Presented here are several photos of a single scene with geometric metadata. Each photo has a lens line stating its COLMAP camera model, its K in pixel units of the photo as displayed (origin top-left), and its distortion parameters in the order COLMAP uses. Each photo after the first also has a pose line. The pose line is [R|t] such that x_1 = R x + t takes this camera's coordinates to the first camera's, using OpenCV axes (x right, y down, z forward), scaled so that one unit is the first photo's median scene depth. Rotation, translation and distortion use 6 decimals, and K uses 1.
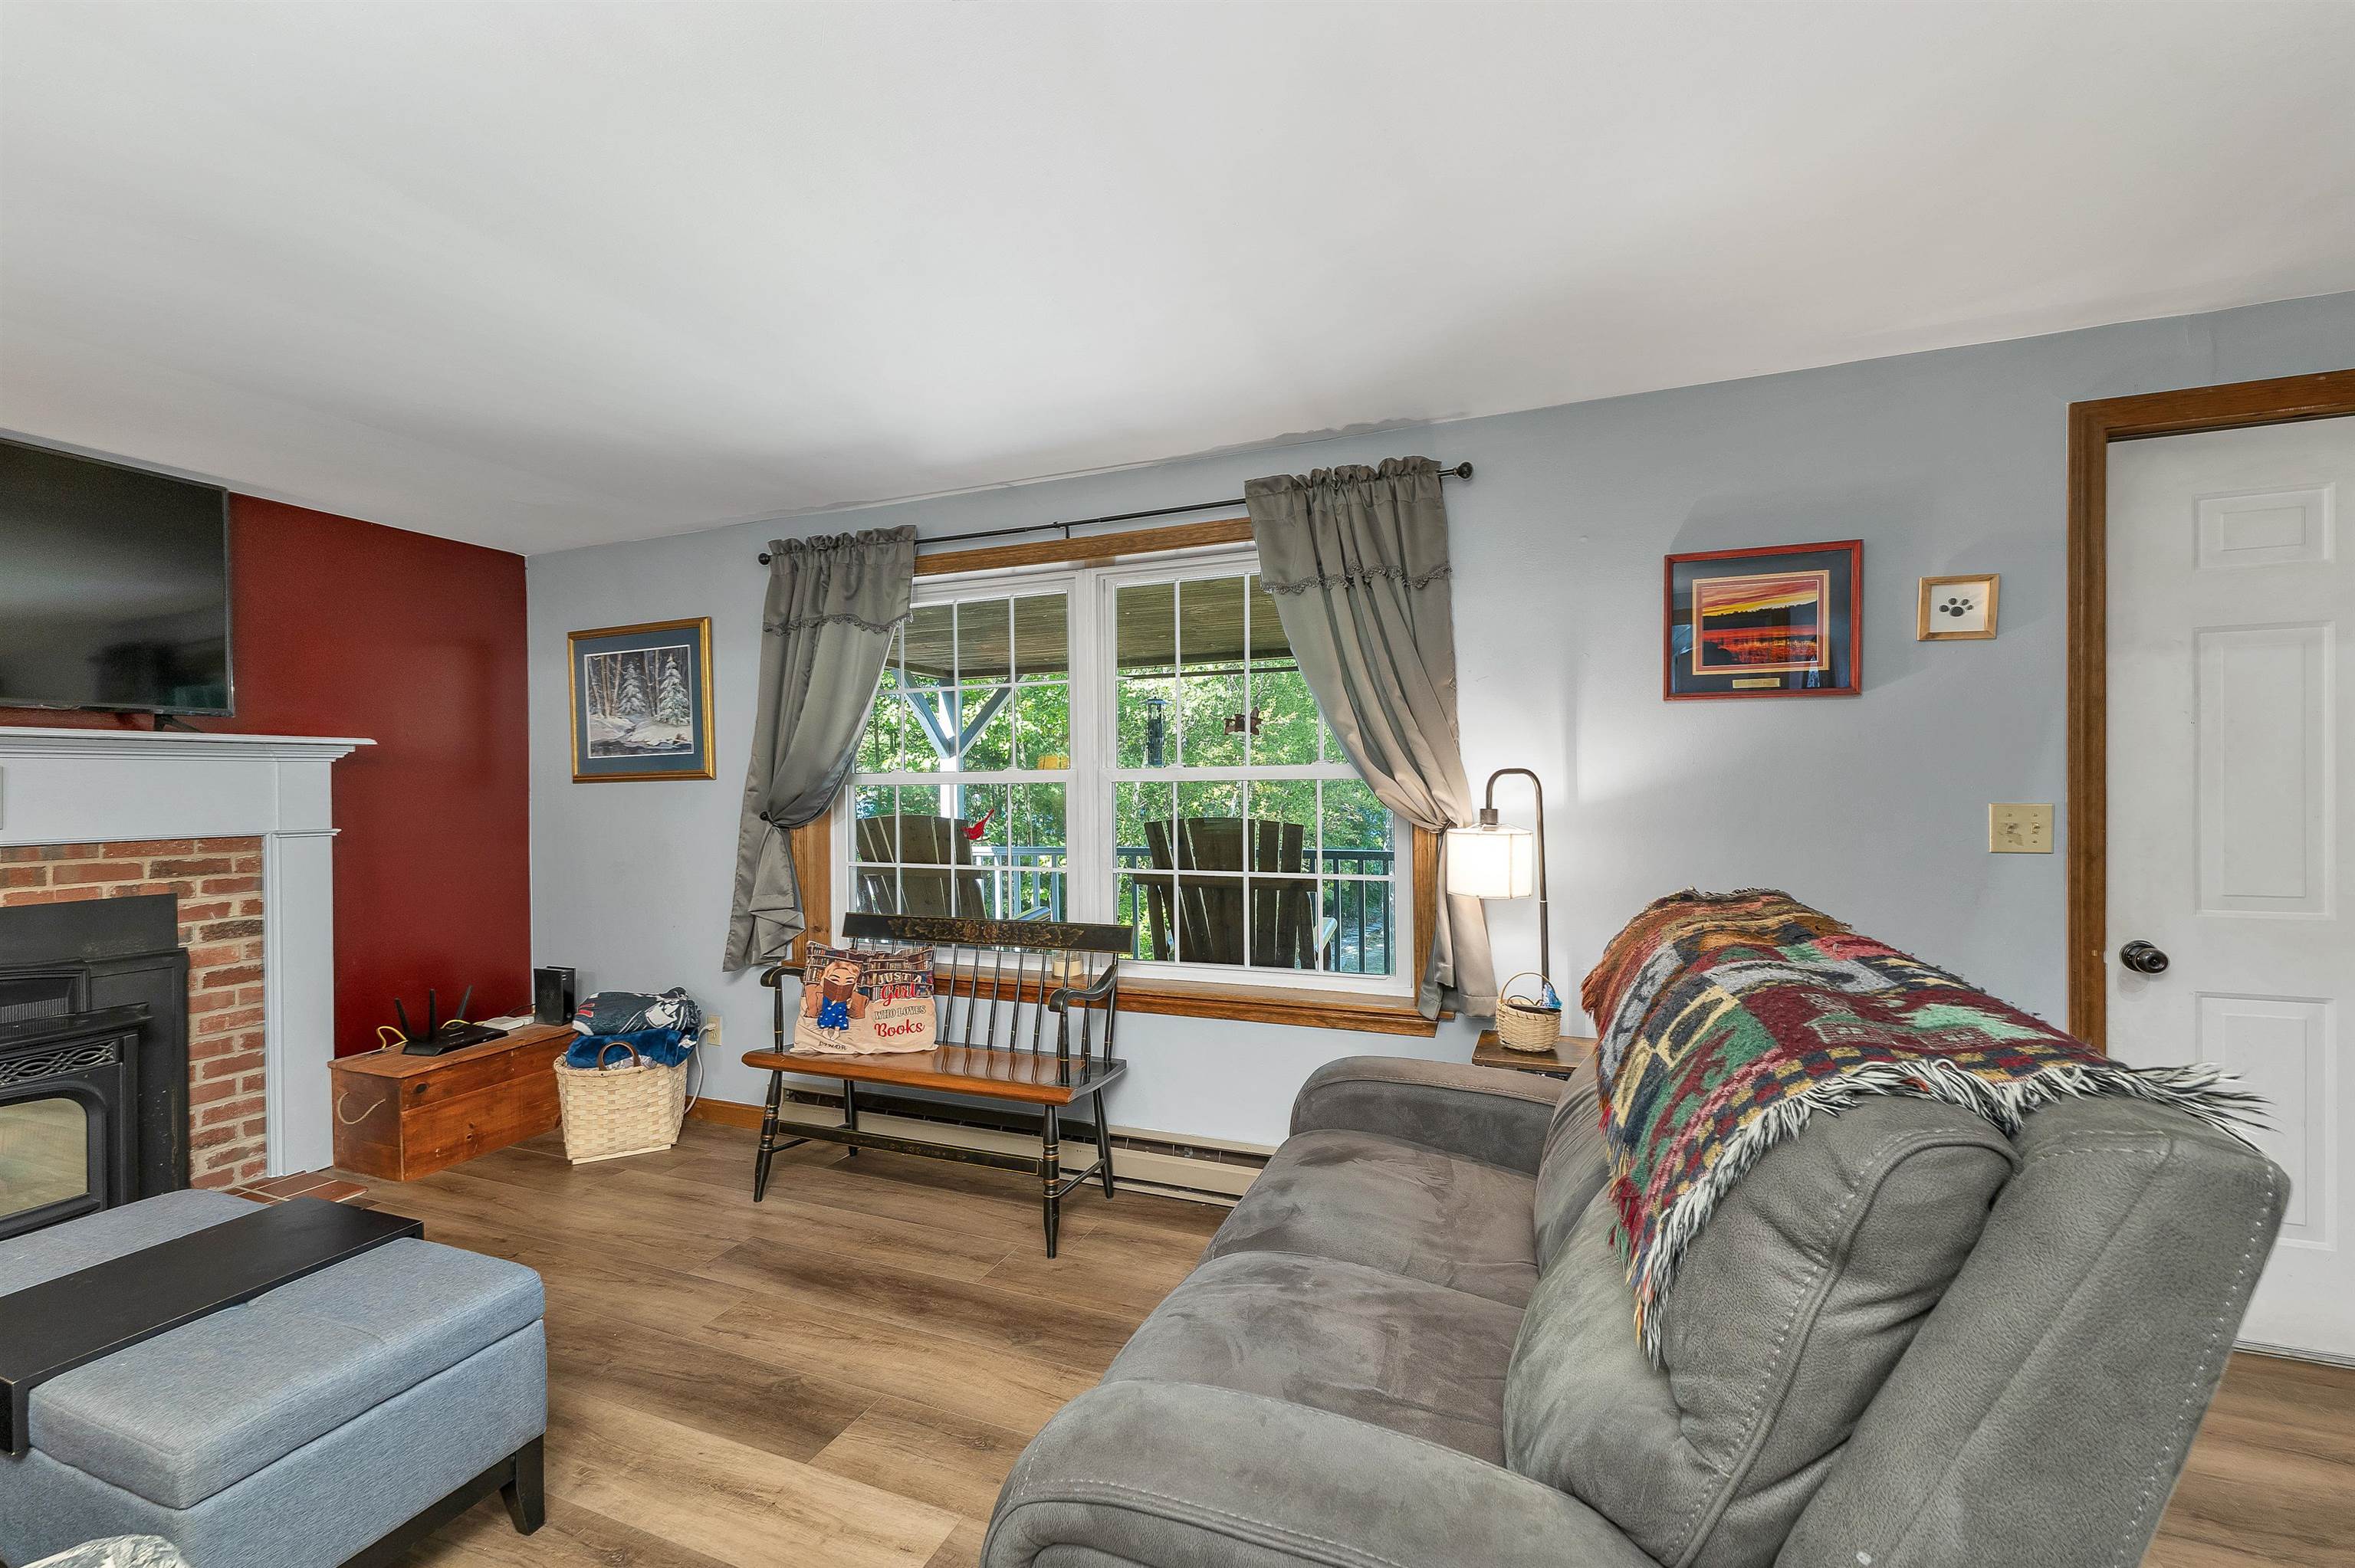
lens RADIAL K [[1001.4, 0, 1171.4], [0, 1001.4, 784.2], [0, 0, 1]] dist [-0.001298, 0.000366]
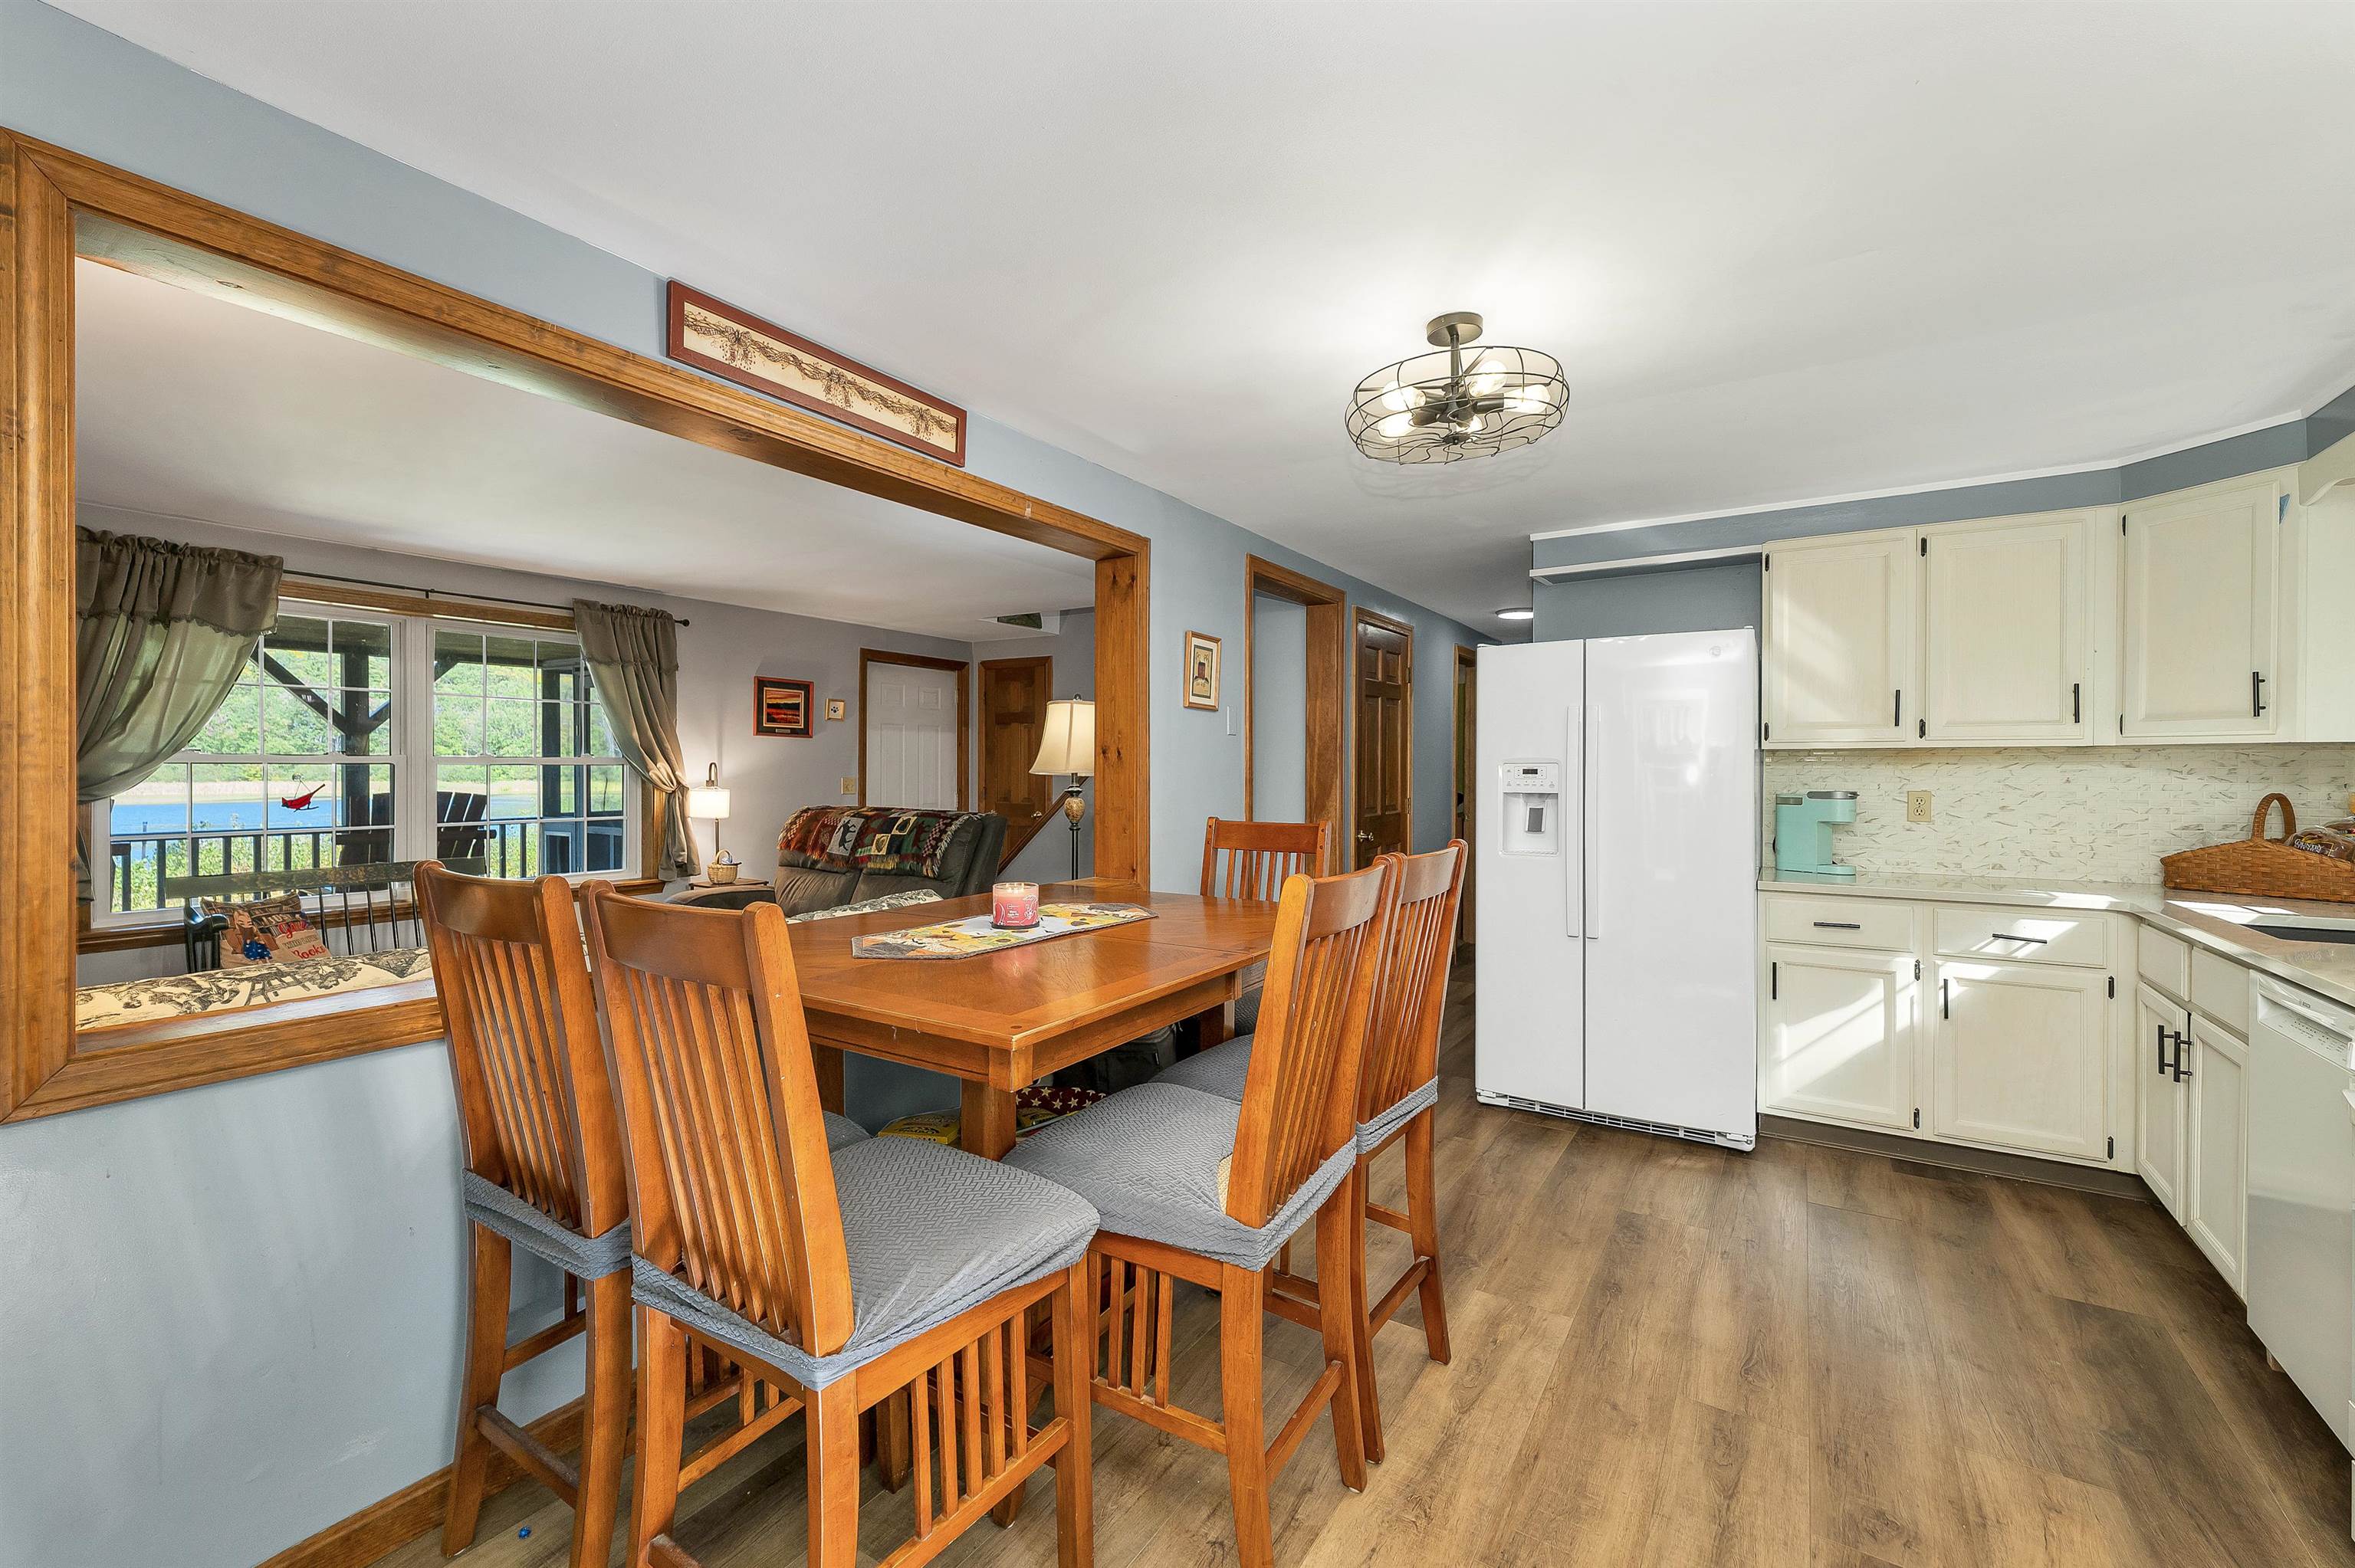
lens RADIAL K [[1001.4, 0, 1176.0], [0, 1001.4, 780.5], [0, 0, 1]] dist [-0.001298, 0.000366]
pose [[0.177948, 0.004870, 0.984028, -1.719613], [0.000623, 0.999987, -0.005062, 0.038480], [-0.984040, 0.001514, 0.177943, -0.435778]]
